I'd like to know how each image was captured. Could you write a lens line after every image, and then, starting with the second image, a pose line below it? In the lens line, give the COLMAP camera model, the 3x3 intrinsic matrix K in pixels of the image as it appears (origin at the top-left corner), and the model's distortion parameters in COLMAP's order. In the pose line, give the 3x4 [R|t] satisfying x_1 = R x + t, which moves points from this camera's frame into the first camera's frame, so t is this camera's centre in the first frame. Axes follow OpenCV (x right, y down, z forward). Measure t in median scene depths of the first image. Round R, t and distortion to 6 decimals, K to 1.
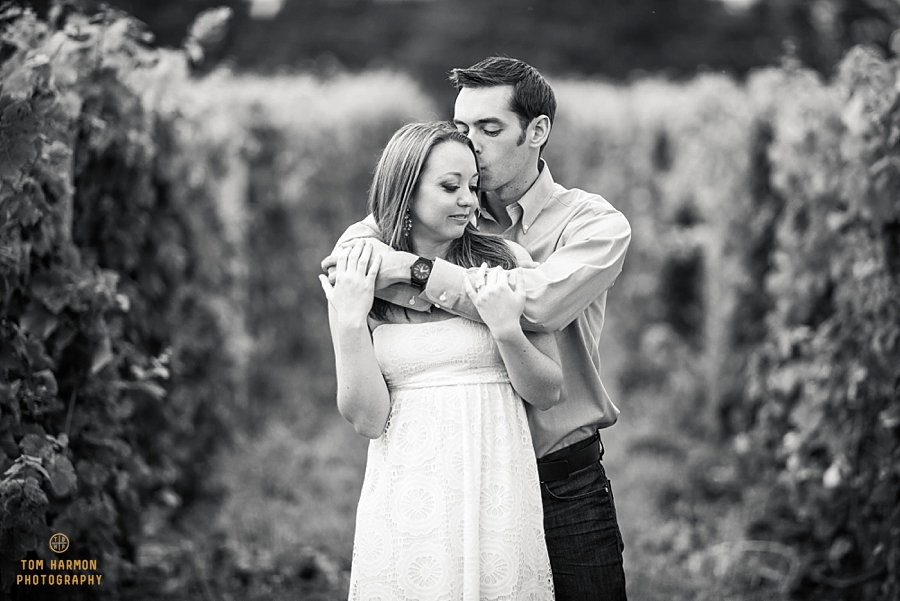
lens RADIAL K [[3501.6, 0, 446.5], [0, 3501.6, 301.1], [0, 0, 1]] dist [3.373172, 0.000000]
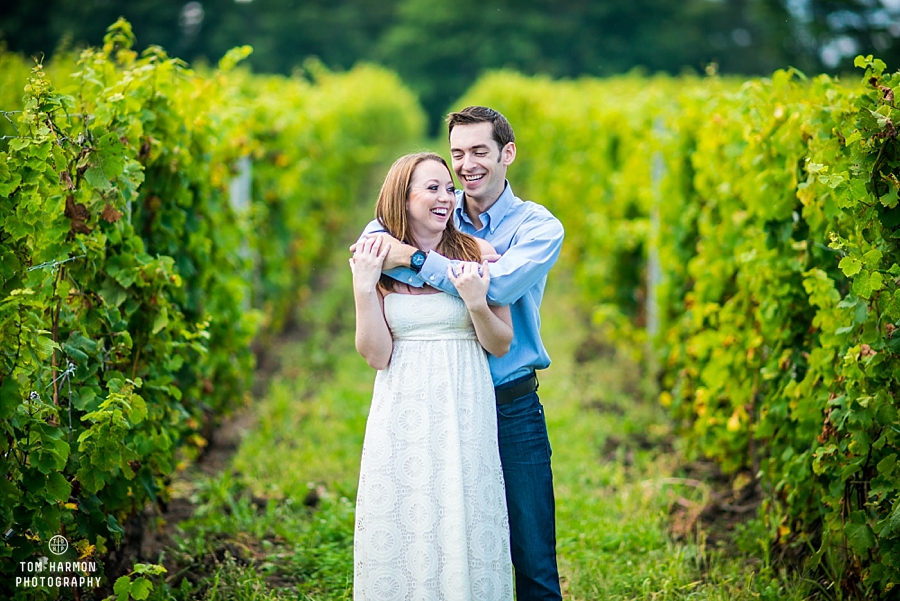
lens RADIAL K [[3501.6, 0, 493.4], [0, 3501.6, 303.0], [0, 0, 1]] dist [3.373172, 0.000000]
pose [[0.999780, 0.002121, 0.020857, -0.001777], [-0.002225, 0.999985, 0.004978, 0.001221], [-0.020846, -0.005023, 0.999770, -0.214520]]
